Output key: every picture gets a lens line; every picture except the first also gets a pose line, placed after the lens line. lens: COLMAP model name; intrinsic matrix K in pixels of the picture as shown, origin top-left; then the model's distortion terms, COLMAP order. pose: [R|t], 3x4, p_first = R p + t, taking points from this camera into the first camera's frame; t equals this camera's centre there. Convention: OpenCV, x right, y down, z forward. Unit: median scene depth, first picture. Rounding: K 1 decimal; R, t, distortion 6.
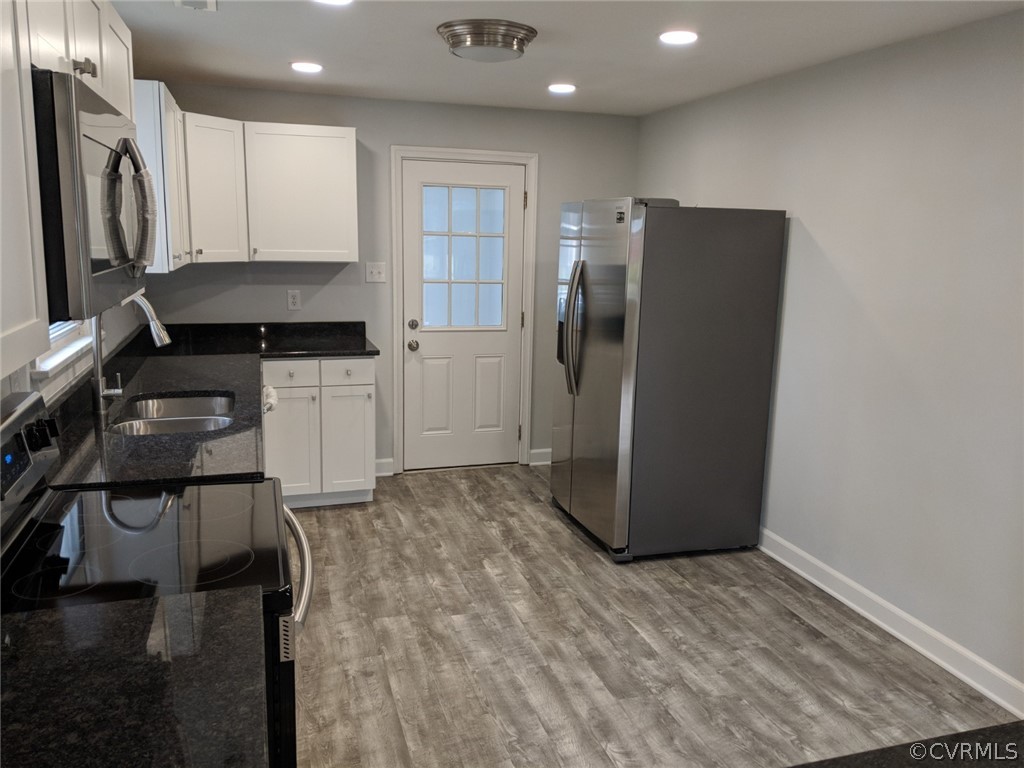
lens RADIAL K [[818.2, 0, 507.0], [0, 818.2, 379.6], [0, 0, 1]] dist [0.069543, -0.112696]
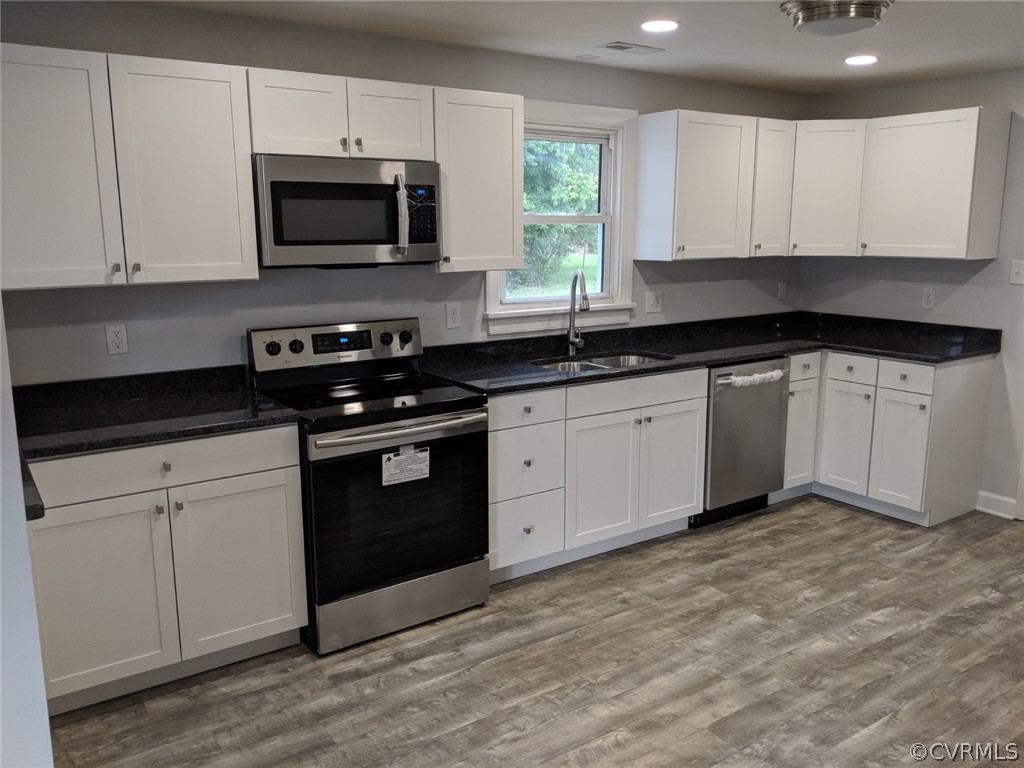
lens RADIAL K [[818.2, 0, 511.6], [0, 818.2, 376.5], [0, 0, 1]] dist [0.069543, -0.112696]
pose [[0.306377, 0.152695, -0.939584, 0.619257], [-0.162187, 0.980992, 0.106540, -0.041501], [0.937992, 0.119747, 0.325318, 0.321409]]
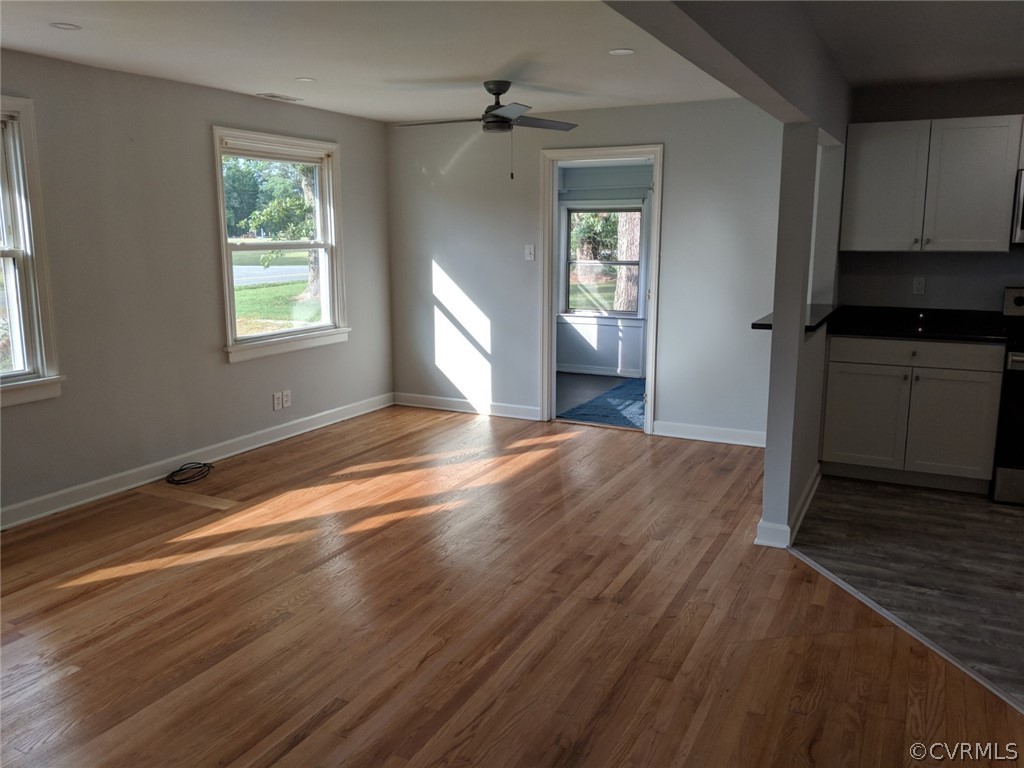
lens RADIAL K [[818.2, 0, 516.6], [0, 818.2, 382.2], [0, 0, 1]] dist [0.069543, -0.112696]
pose [[-0.687257, 0.118724, -0.716647, 1.153157], [-0.140756, 0.946091, 0.291719, -0.079036], [0.712647, 0.301358, -0.633496, 0.639947]]
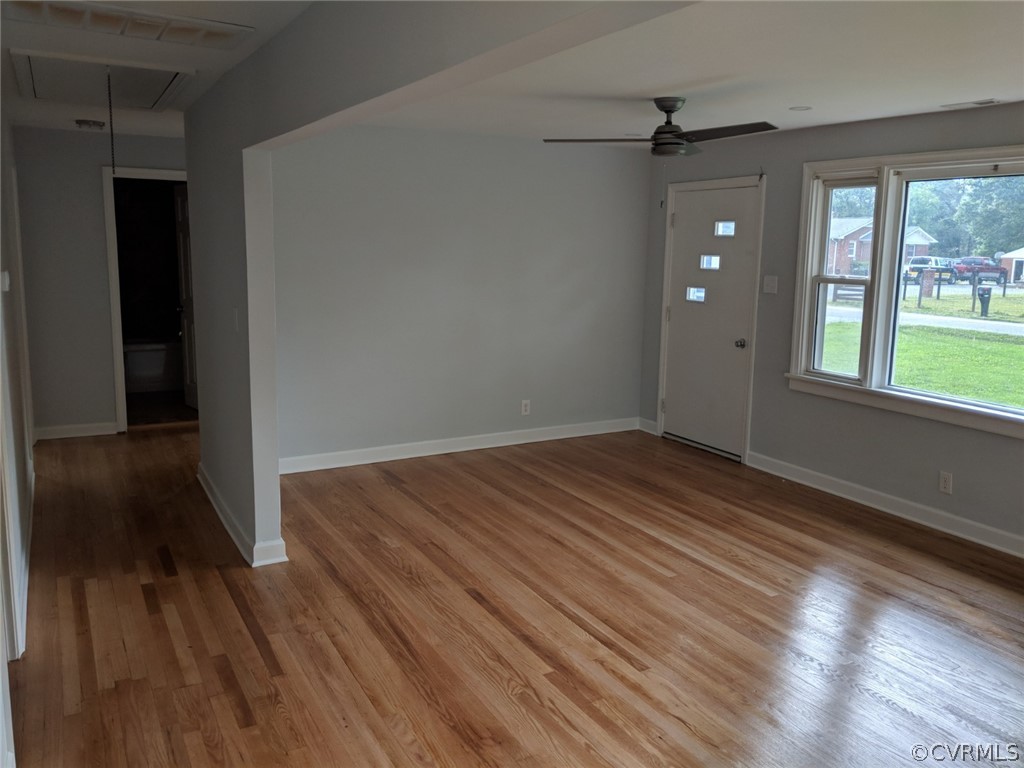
lens RADIAL K [[818.2, 0, 506.0], [0, 818.2, 379.4], [0, 0, 1]] dist [0.069543, -0.112696]
pose [[-0.209989, -0.187911, 0.959476, 0.118410], [0.140272, 0.965414, 0.219773, -0.068108], [-0.967589, 0.180738, -0.176368, 0.399793]]
